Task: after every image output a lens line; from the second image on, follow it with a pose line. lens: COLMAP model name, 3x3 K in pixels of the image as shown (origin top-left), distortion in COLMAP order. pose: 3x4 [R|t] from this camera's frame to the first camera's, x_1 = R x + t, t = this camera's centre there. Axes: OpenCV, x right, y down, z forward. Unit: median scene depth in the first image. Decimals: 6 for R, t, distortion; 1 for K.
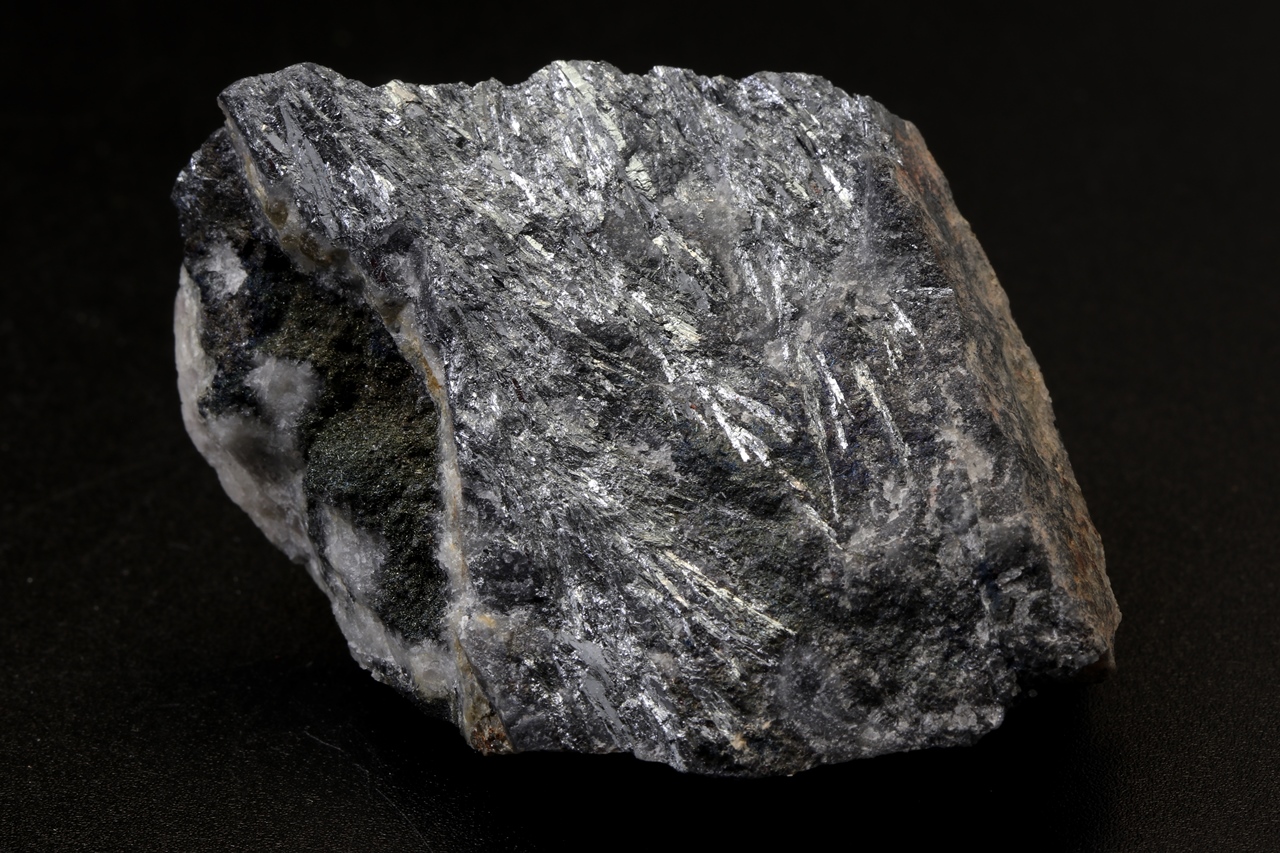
lens RADIAL K [[6790.6, 0, 640.0], [0, 6790.6, 426.5], [0, 0, 1]] dist [0.103954, 1.402725]
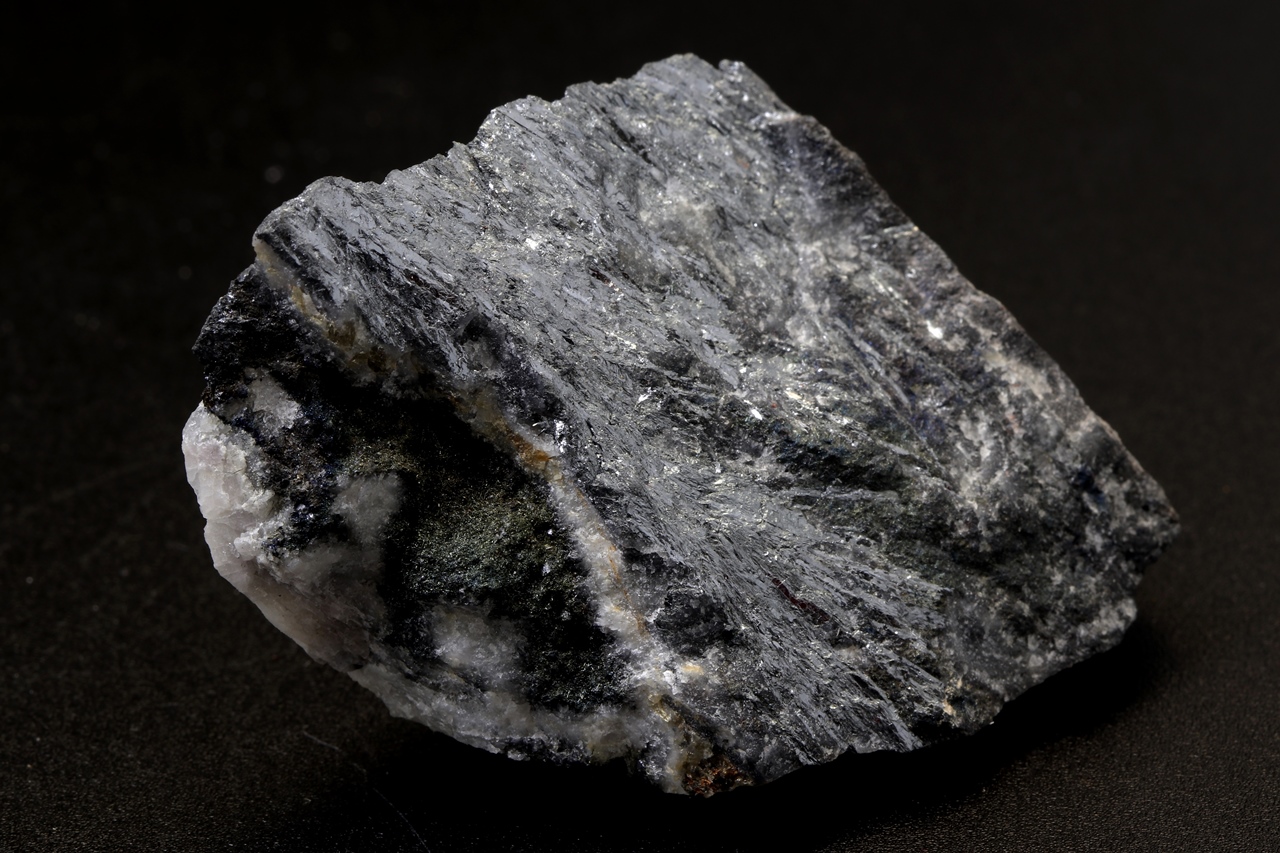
lens RADIAL K [[6790.6, 0, 640.0], [0, 6790.6, 426.5], [0, 0, 1]] dist [0.103954, 1.402725]
pose [[0.800953, -0.284605, 0.526759, -0.544969], [0.235797, 0.958639, 0.159412, -0.166835], [-0.550341, -0.003473, 0.834933, 0.168283]]
